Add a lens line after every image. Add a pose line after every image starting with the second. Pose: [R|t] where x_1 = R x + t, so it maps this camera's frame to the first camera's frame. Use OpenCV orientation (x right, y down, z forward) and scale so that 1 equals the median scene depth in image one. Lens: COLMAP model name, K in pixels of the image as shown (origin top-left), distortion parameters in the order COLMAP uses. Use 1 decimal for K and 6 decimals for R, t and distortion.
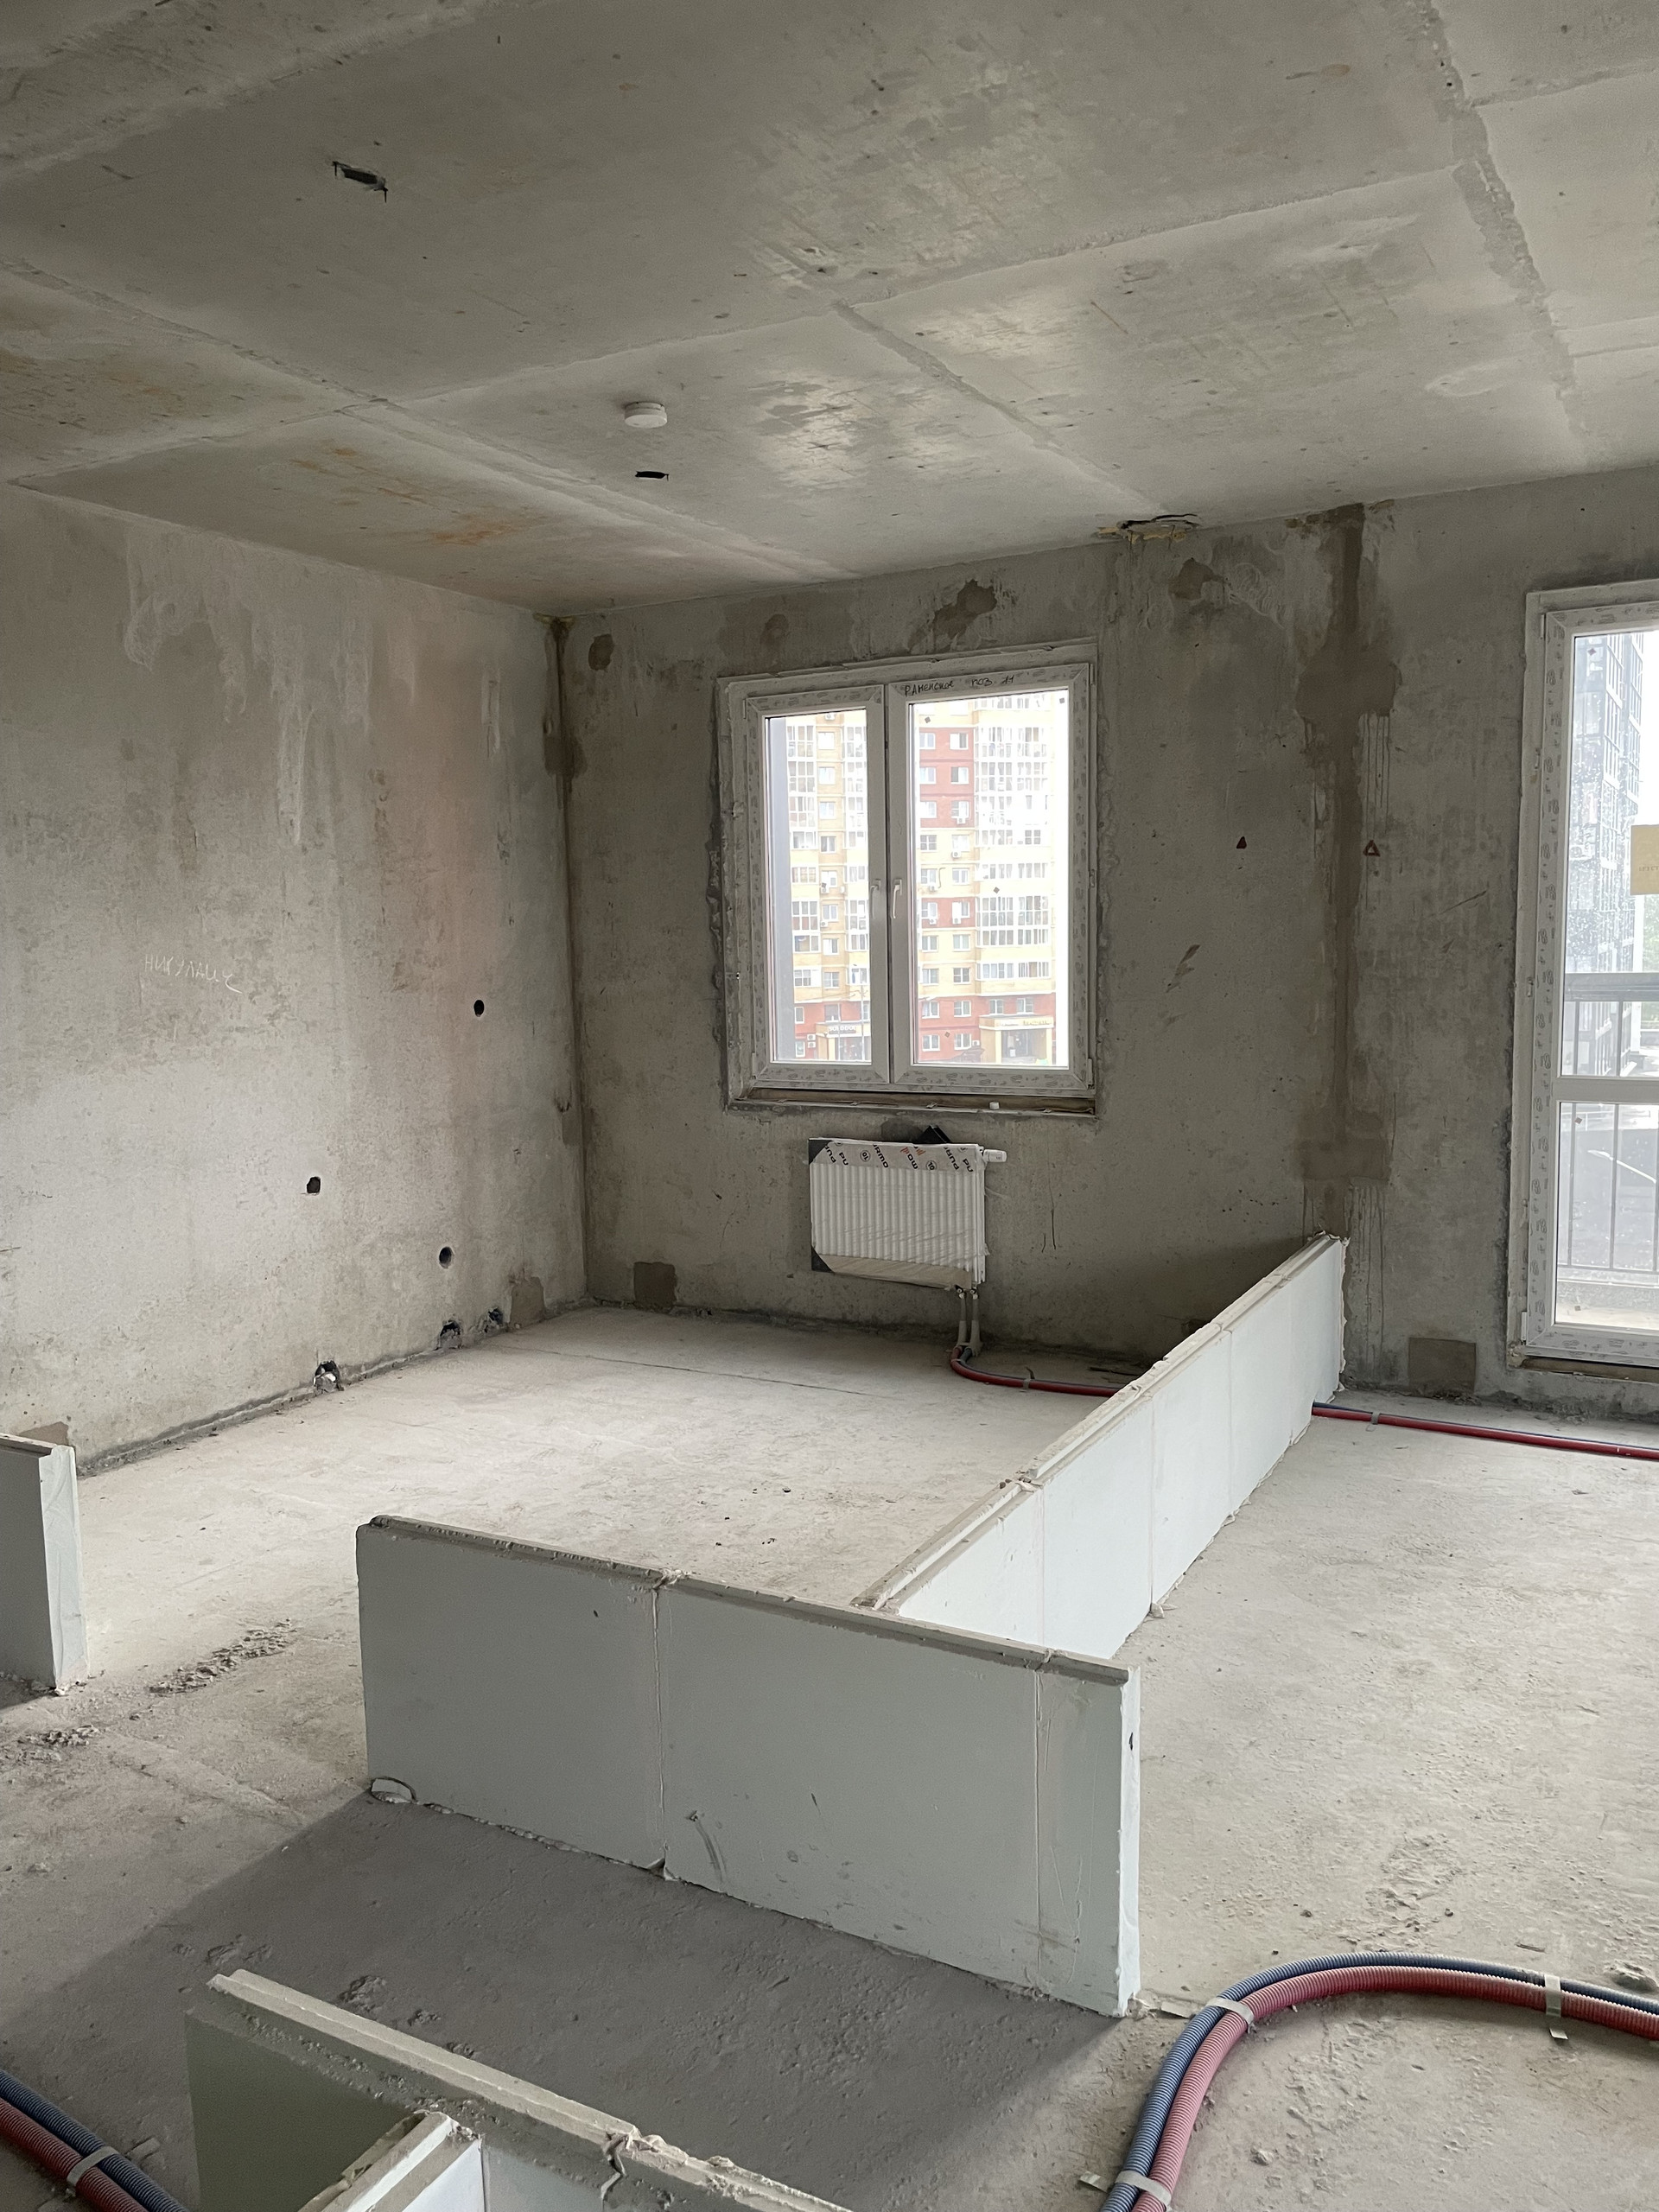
lens RADIAL K [[1672.3, 0, 809.4], [0, 1672.3, 1110.1], [0, 0, 1]] dist [0.080691, -0.105055]
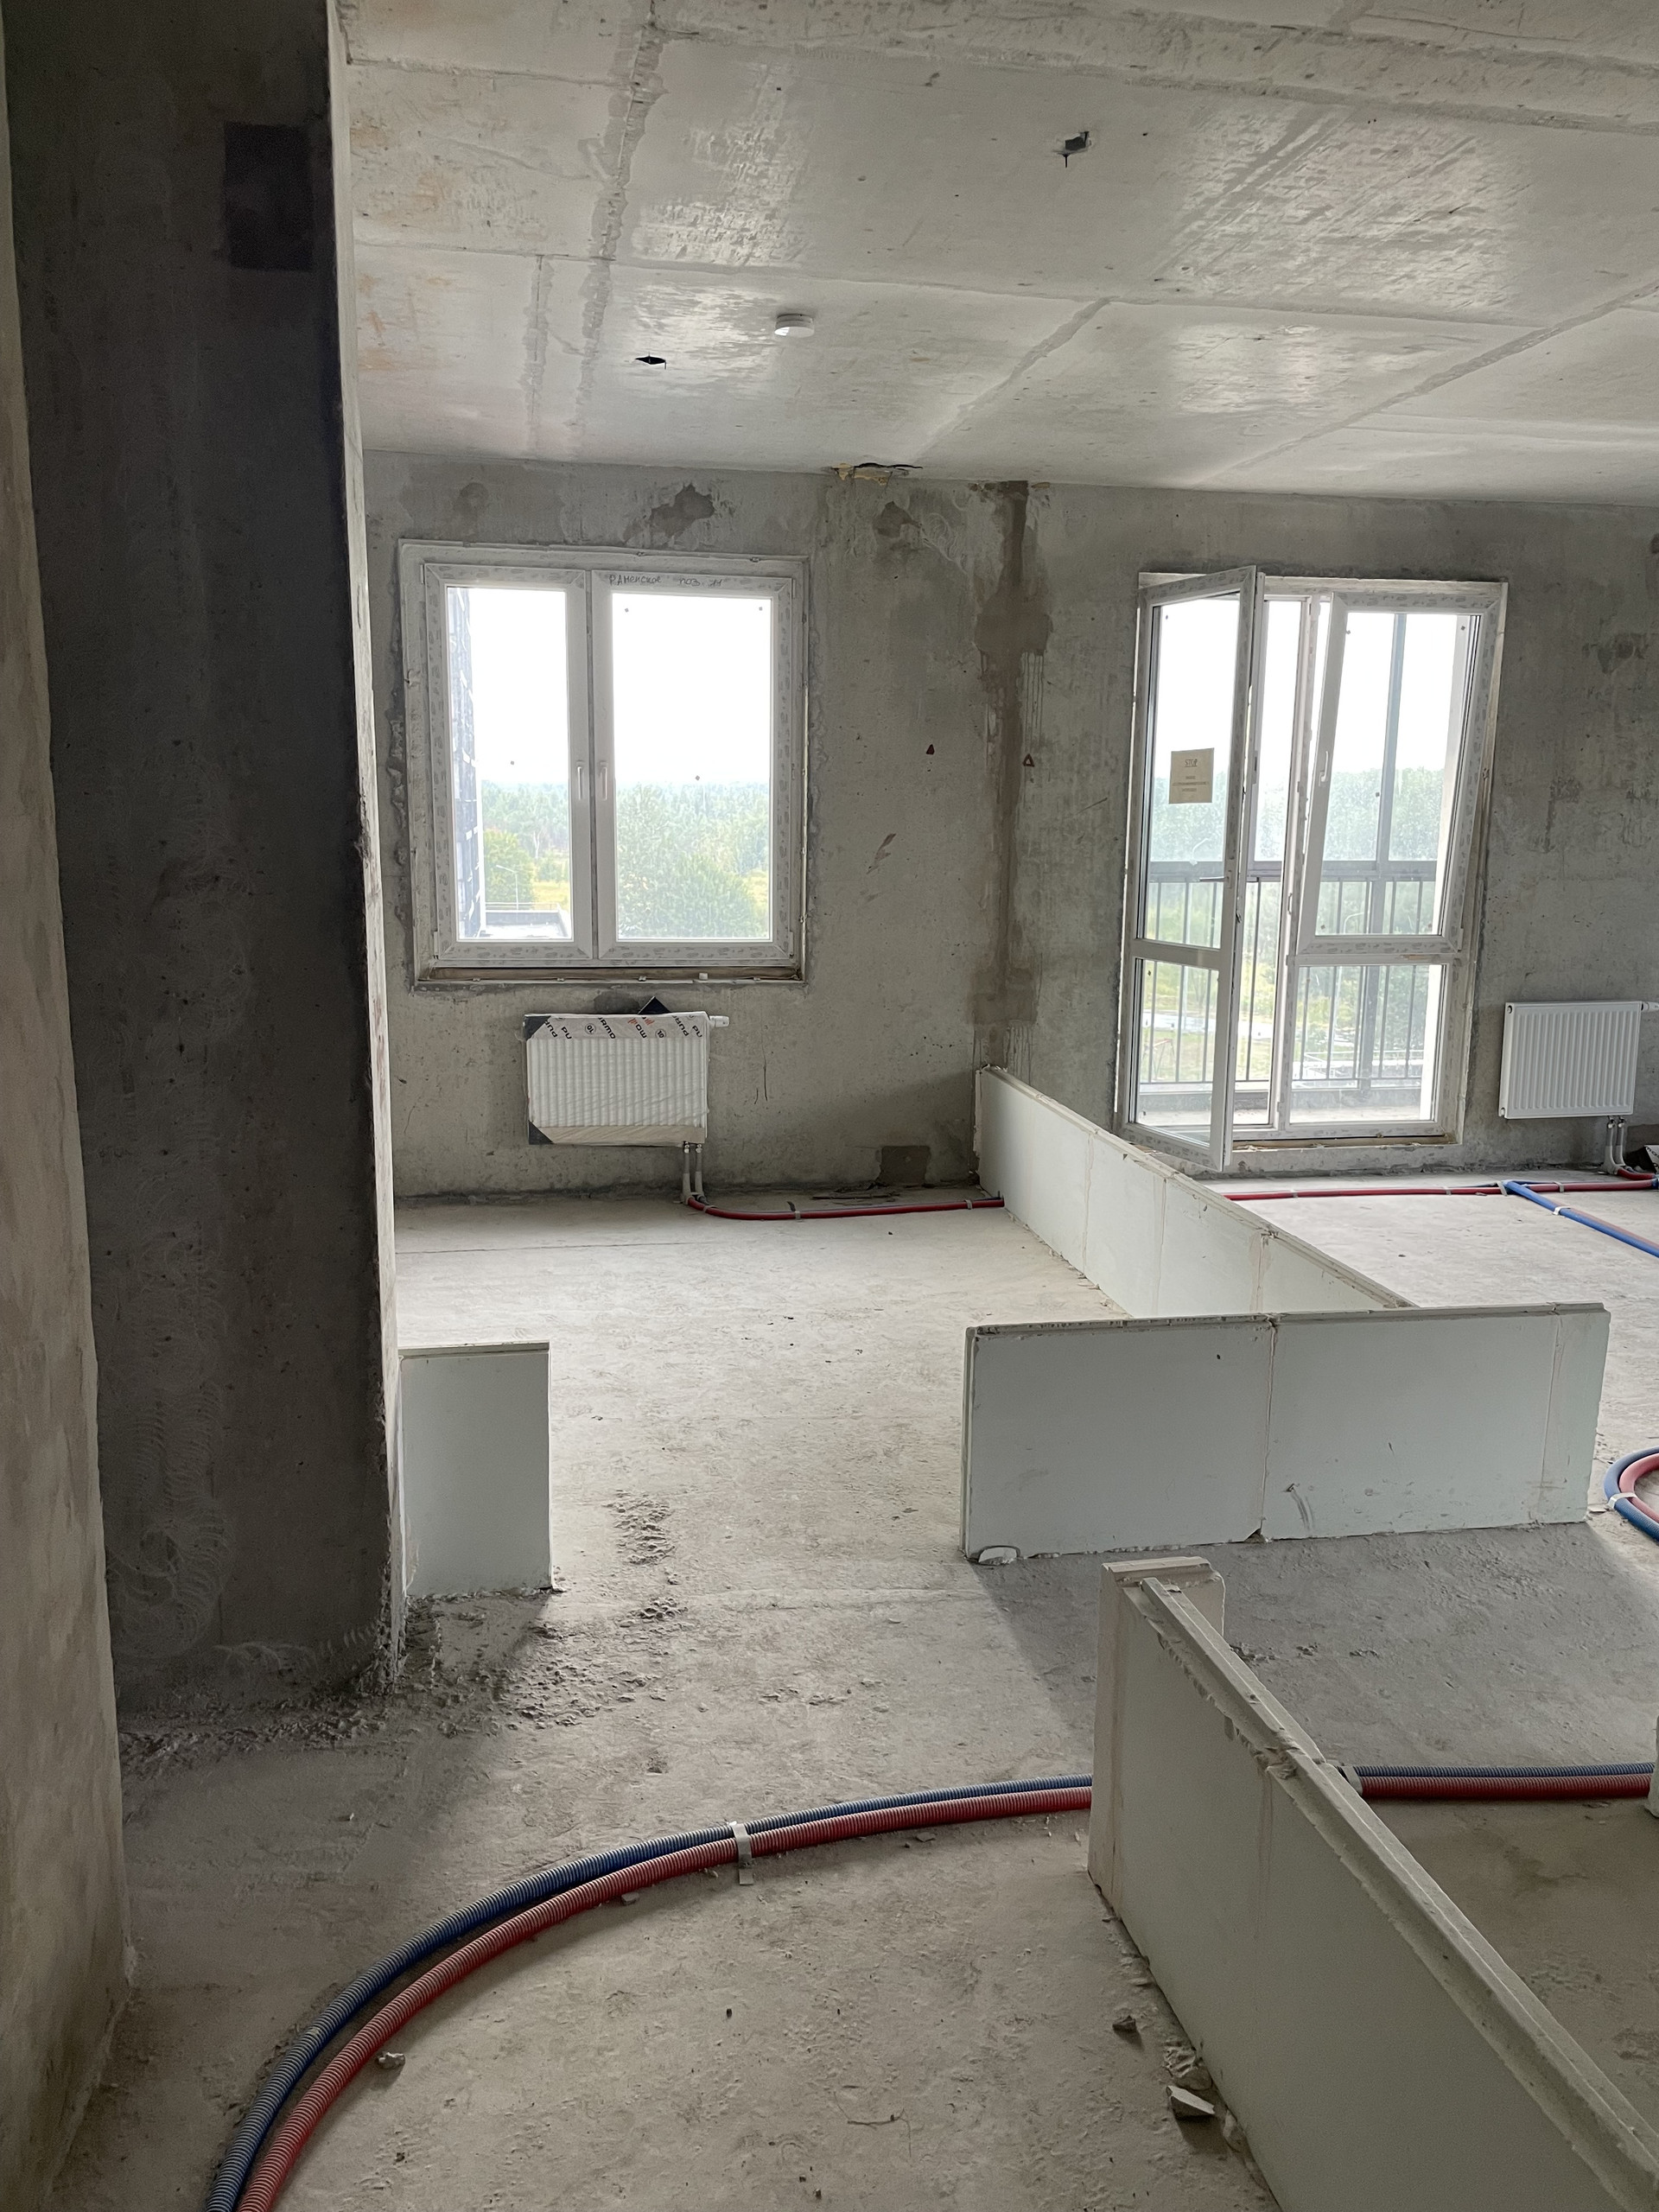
lens RADIAL K [[1672.3, 0, 837.0], [0, 1672.3, 1099.7], [0, 0, 1]] dist [0.080691, -0.105055]
pose [[0.771182, -0.080098, 0.631555, -0.559918], [0.040089, 0.996194, 0.077393, -0.003572], [-0.635351, -0.034366, 0.771459, 0.099084]]
